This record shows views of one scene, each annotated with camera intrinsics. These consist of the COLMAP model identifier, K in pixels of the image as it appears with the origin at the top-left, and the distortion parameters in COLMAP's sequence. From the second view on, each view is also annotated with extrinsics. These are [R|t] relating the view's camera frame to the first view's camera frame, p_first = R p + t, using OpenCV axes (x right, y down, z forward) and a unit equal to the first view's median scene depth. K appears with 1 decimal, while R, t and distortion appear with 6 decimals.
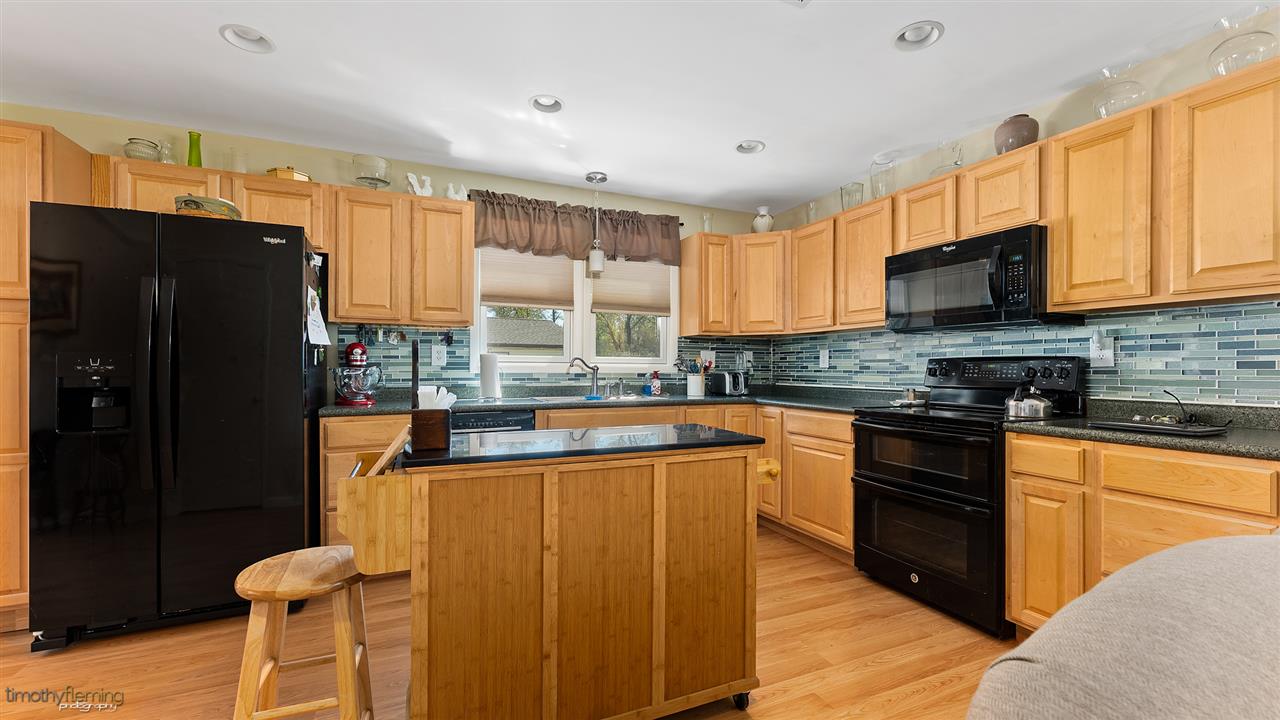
lens RADIAL K [[519.5, 0, 643.2], [0, 519.5, 365.0], [0, 0, 1]] dist [-0.001560, -0.000189]
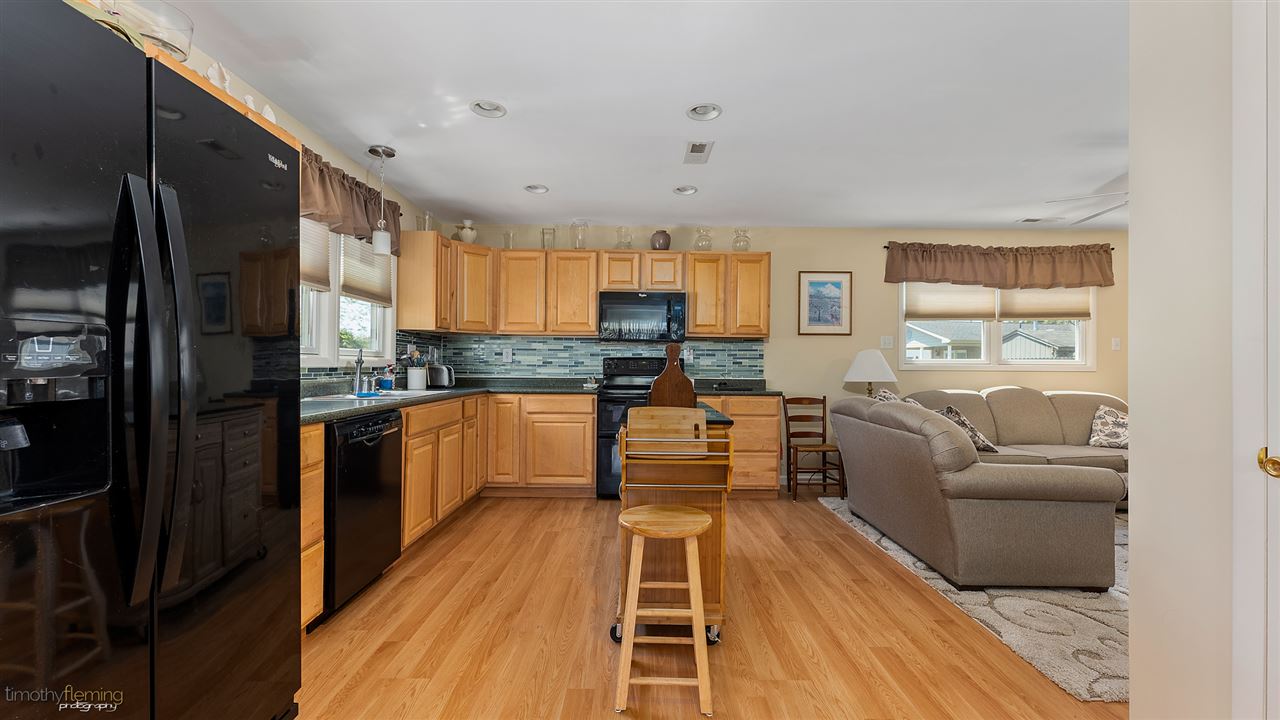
lens RADIAL K [[519.5, 0, 643.2], [0, 519.5, 365.0], [0, 0, 1]] dist [-0.001560, -0.000189]
pose [[0.399899, -0.000341, 0.916559, -0.866050], [-0.012672, 0.999902, 0.005901, -0.000034], [-0.916471, -0.013974, 0.399856, 0.254726]]
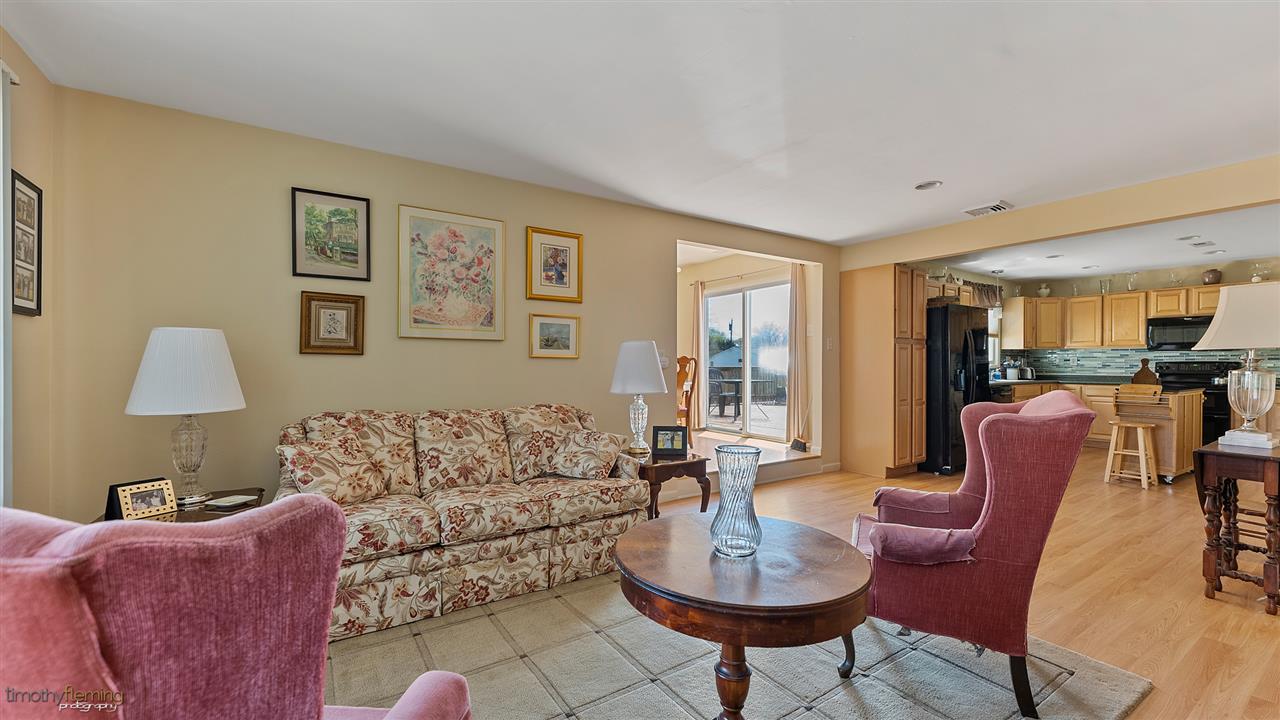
lens RADIAL K [[519.5, 0, 643.2], [0, 519.5, 365.0], [0, 0, 1]] dist [-0.001560, -0.000189]
pose [[0.984308, -0.001270, 0.176452, -2.117454], [-0.000140, 0.999968, 0.007978, -0.016164], [-0.176457, -0.007877, 0.984277, -0.875253]]
